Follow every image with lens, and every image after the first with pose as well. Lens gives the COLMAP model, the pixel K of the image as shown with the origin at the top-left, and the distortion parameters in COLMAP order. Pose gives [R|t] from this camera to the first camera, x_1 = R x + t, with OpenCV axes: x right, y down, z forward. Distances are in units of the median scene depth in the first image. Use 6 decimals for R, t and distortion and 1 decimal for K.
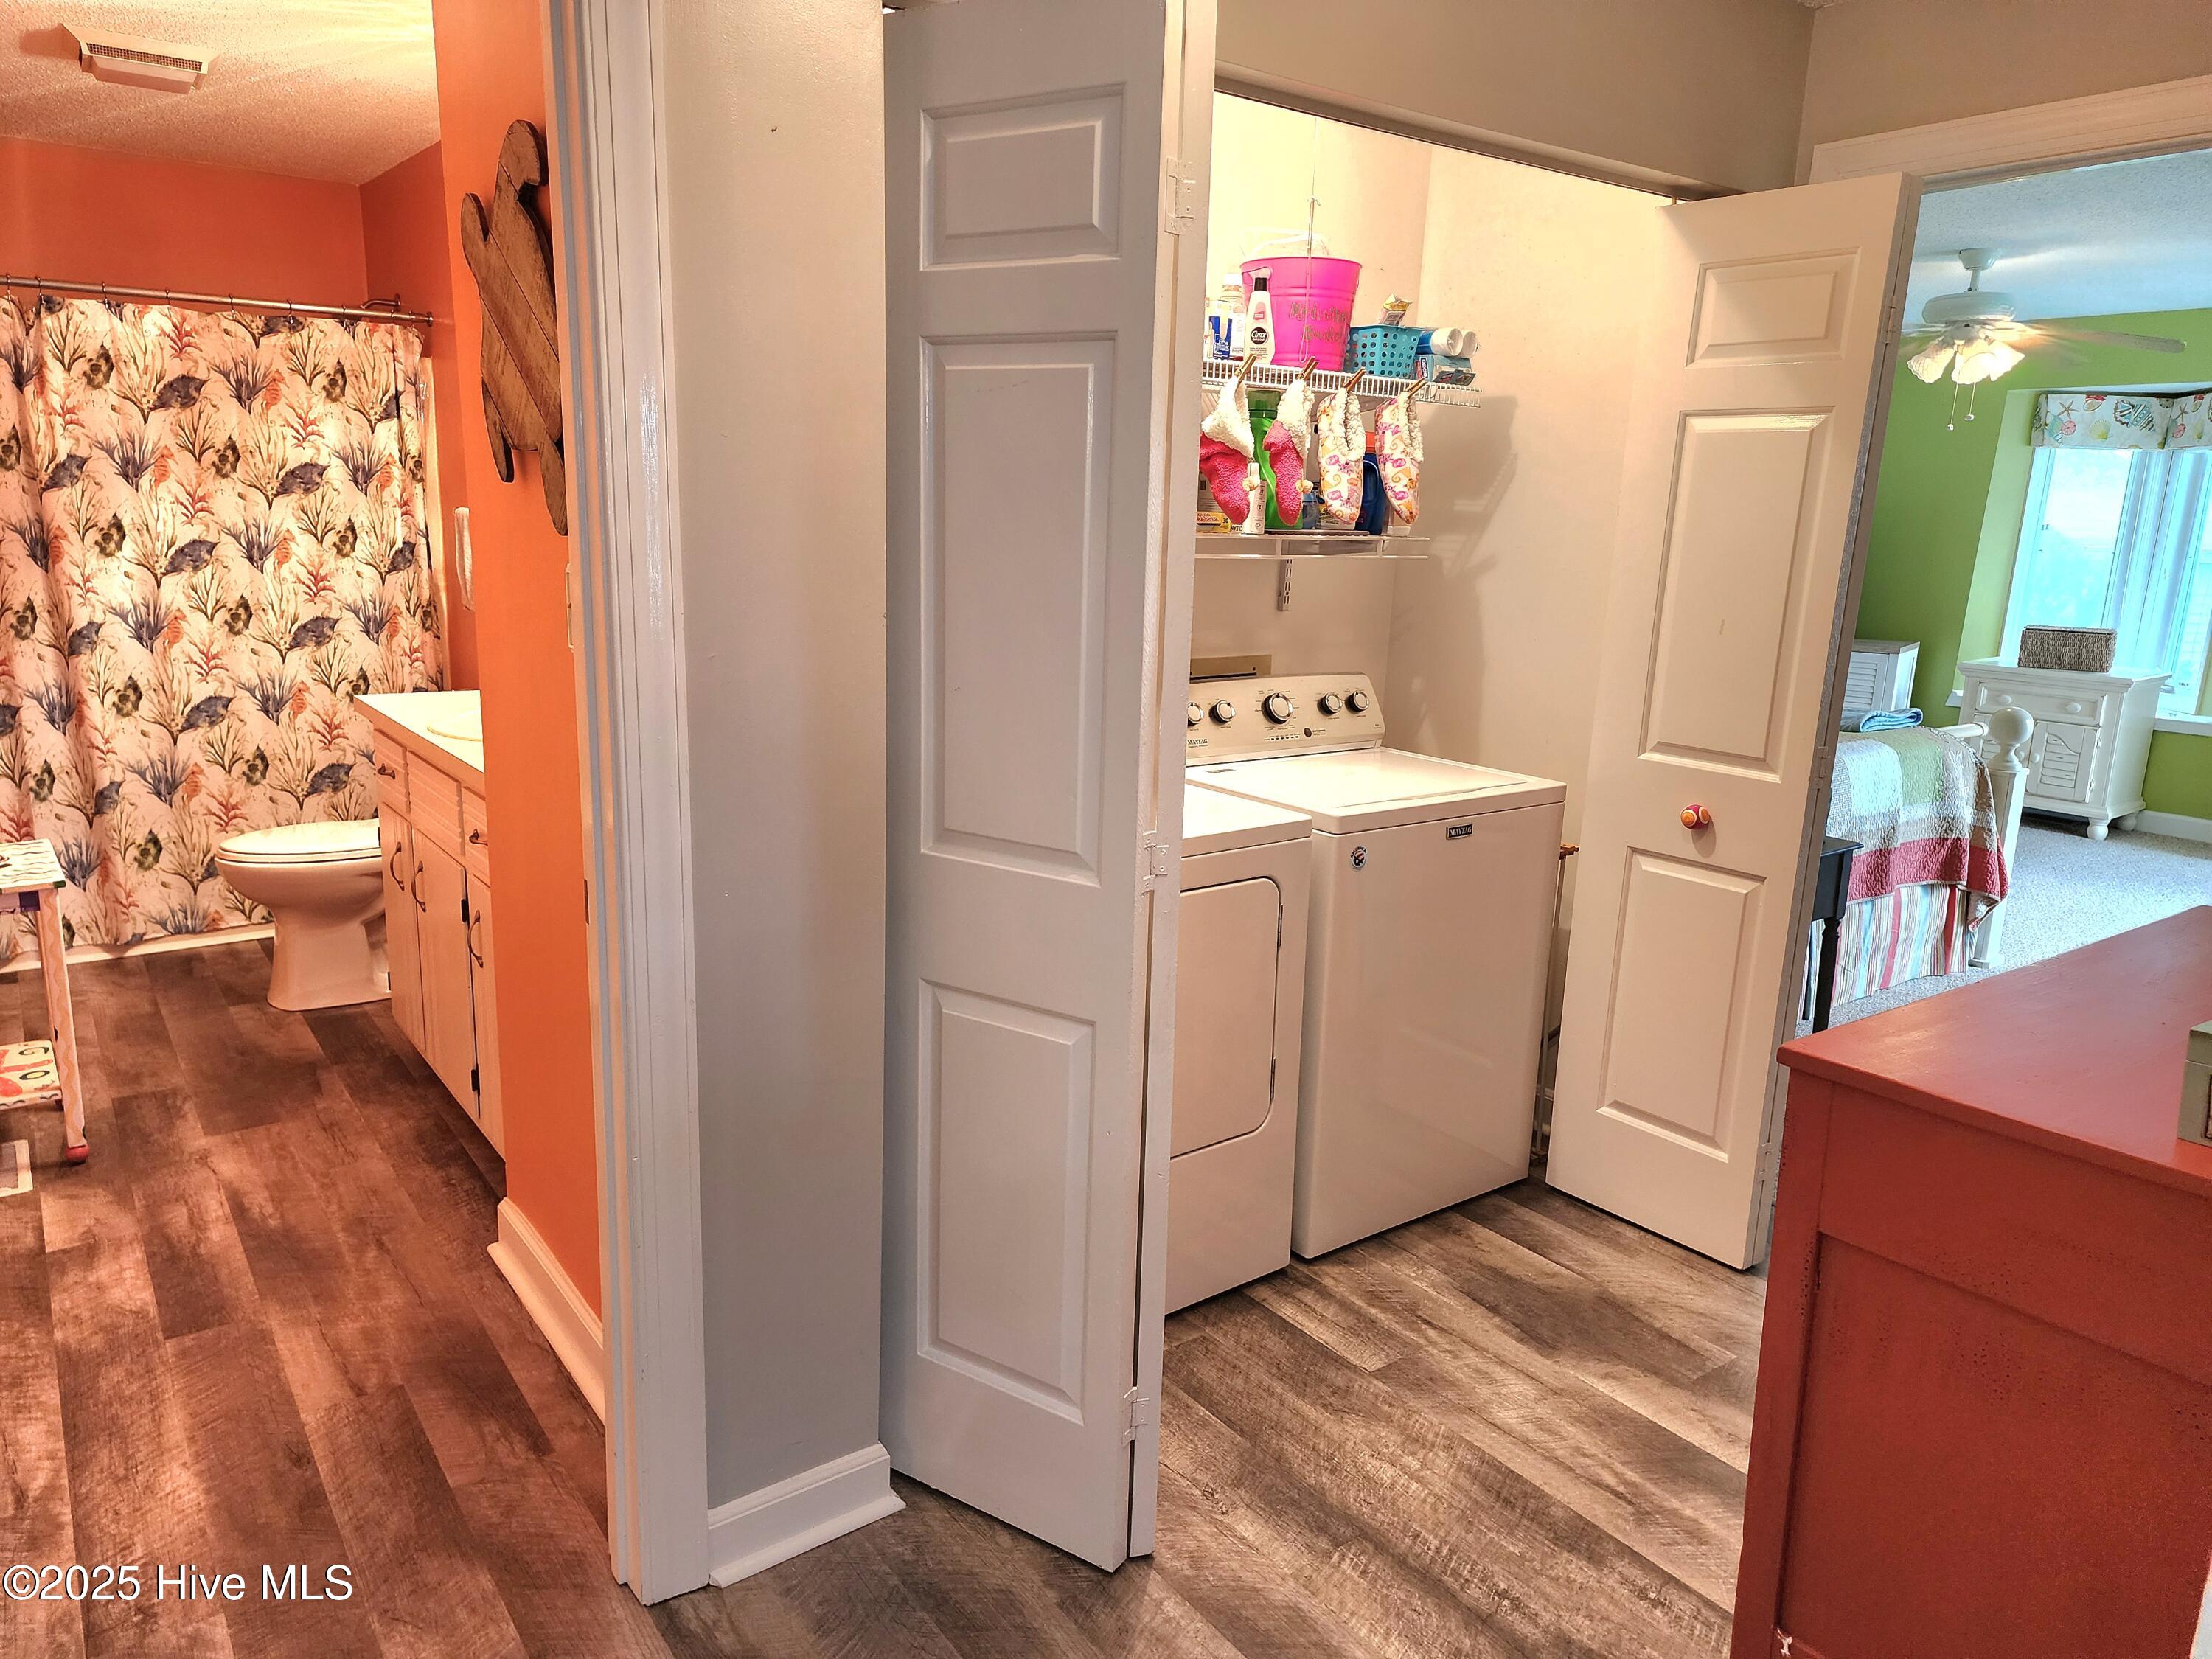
lens RADIAL K [[1478.7, 0, 1106.0], [0, 1478.7, 829.5], [0, 0, 1]] dist [0.082901, -0.076425]
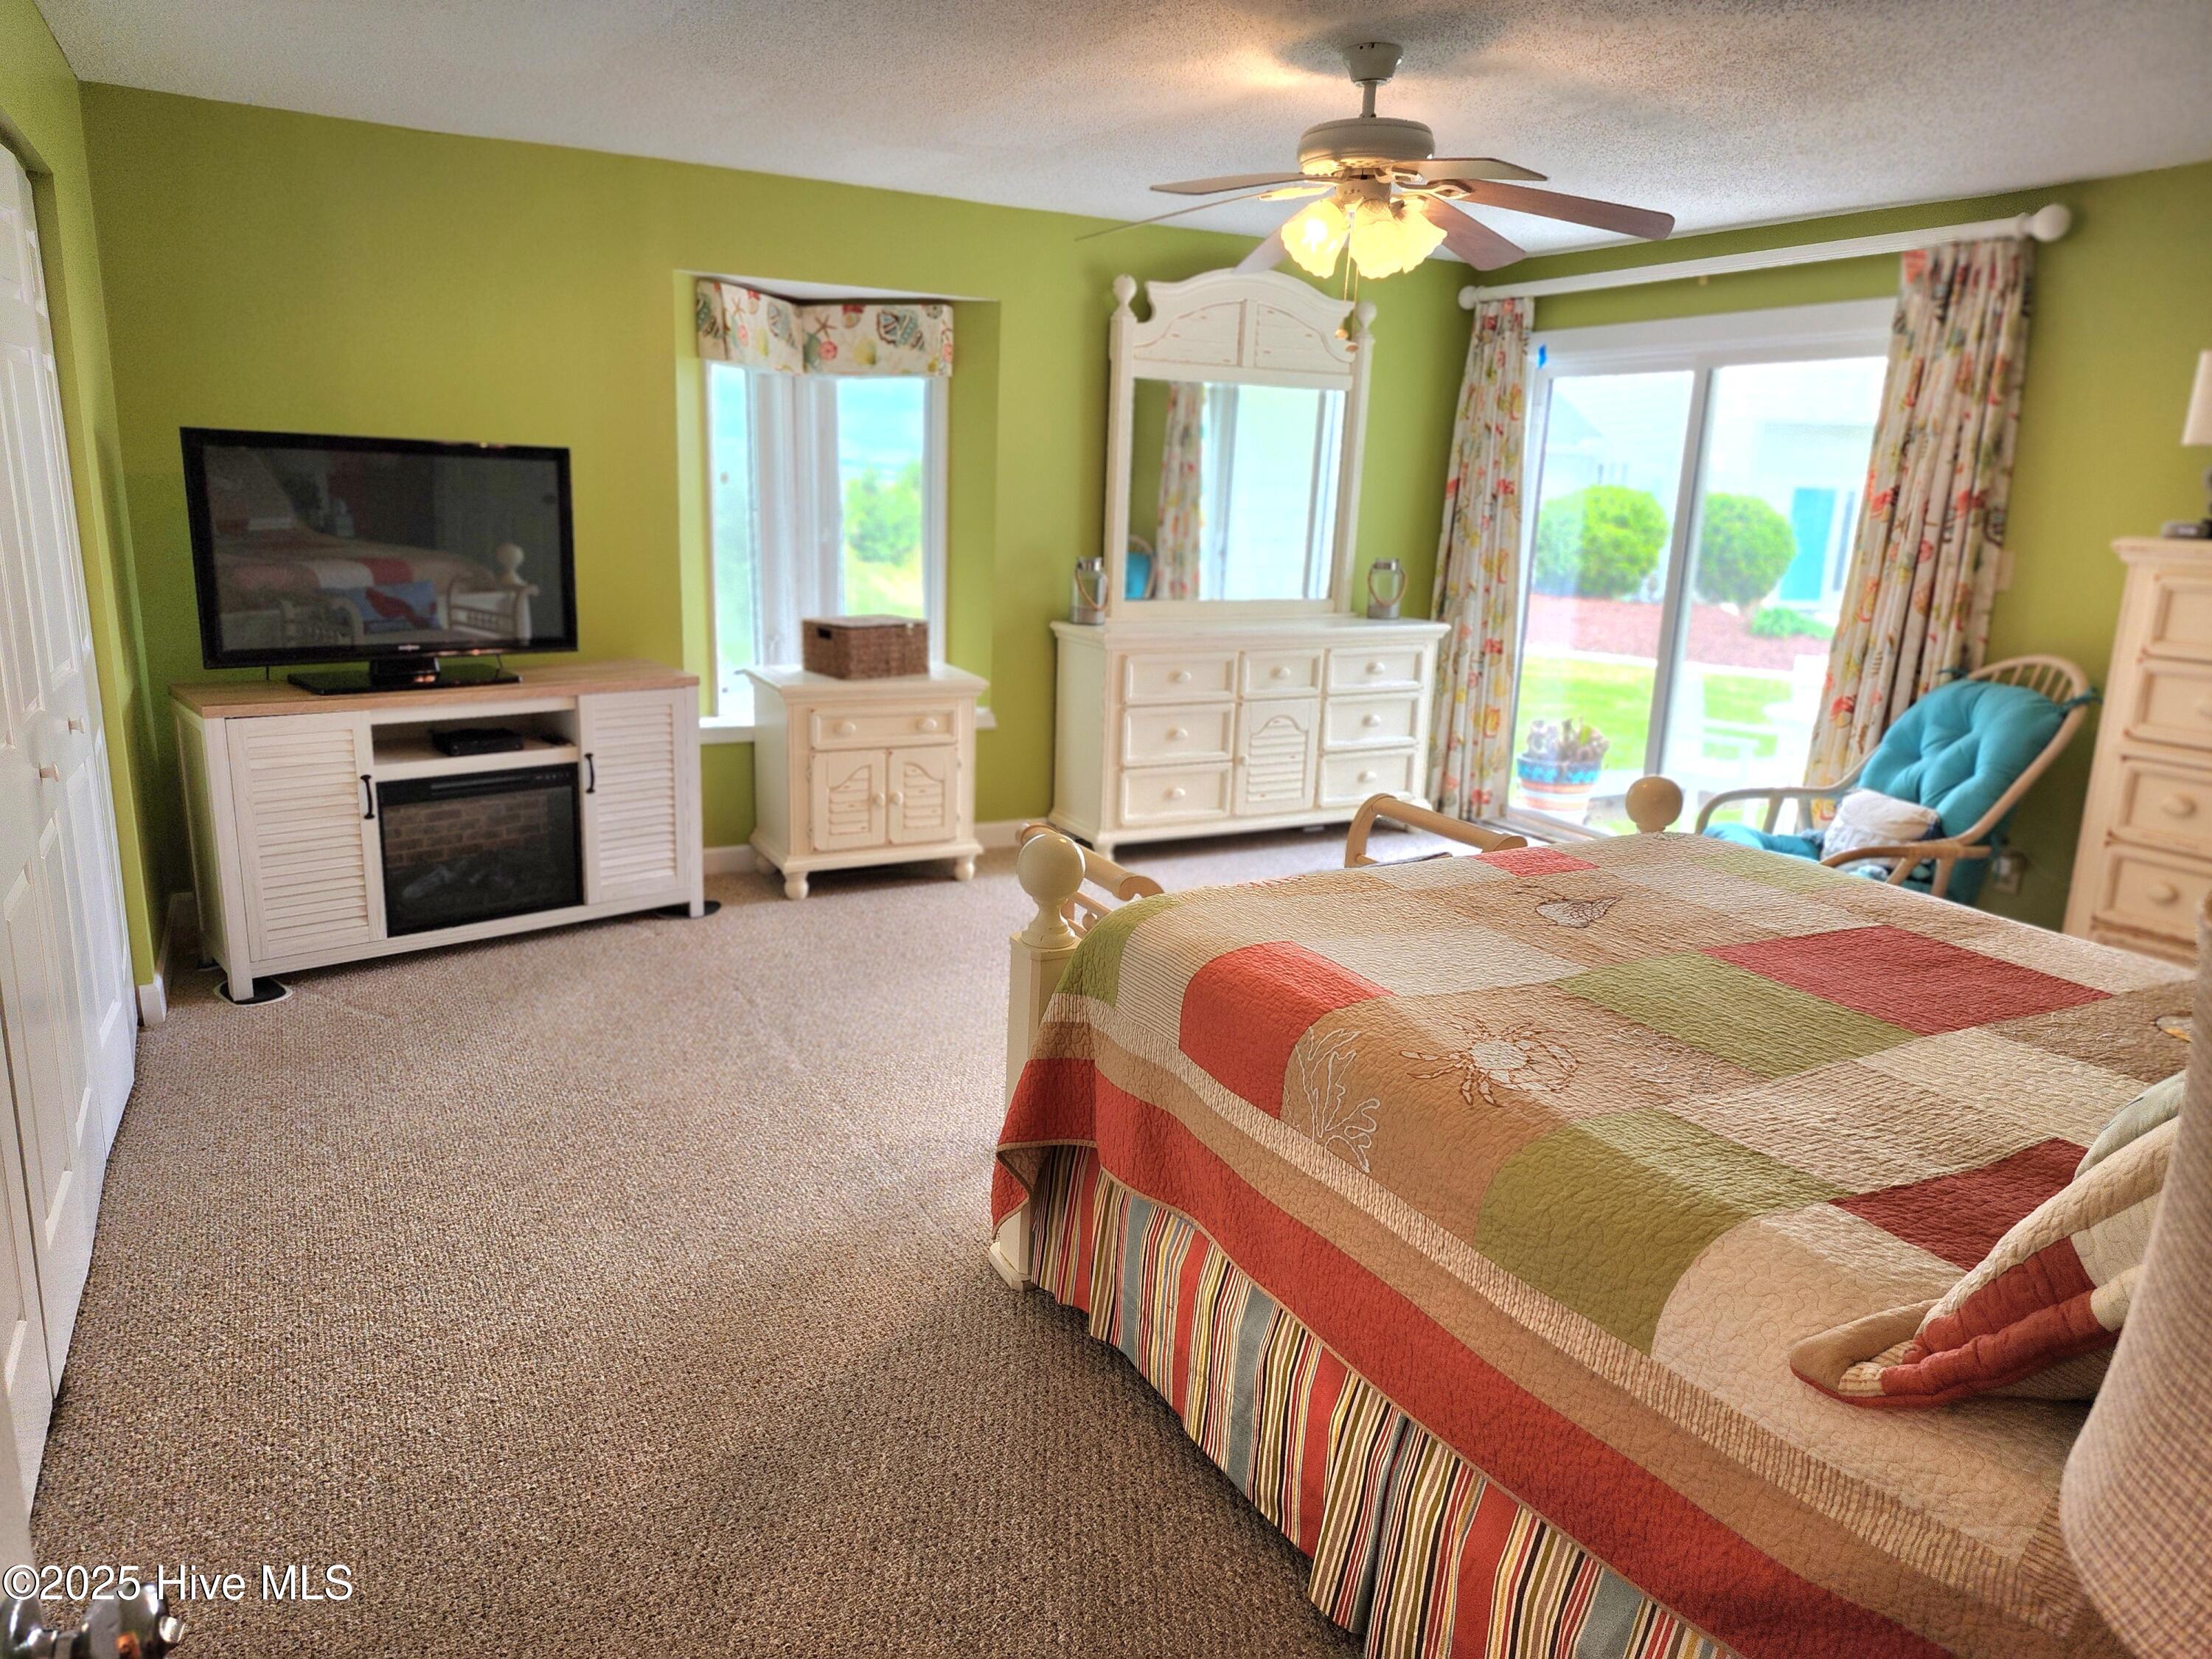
lens RADIAL K [[1478.7, 0, 1106.0], [0, 1478.7, 829.5], [0, 0, 1]] dist [0.082901, -0.076425]
pose [[0.145101, -0.254469, 0.956133, -0.068995], [0.187911, 0.955860, 0.225879, -0.179933], [-0.971409, 0.146892, 0.186514, 0.776318]]
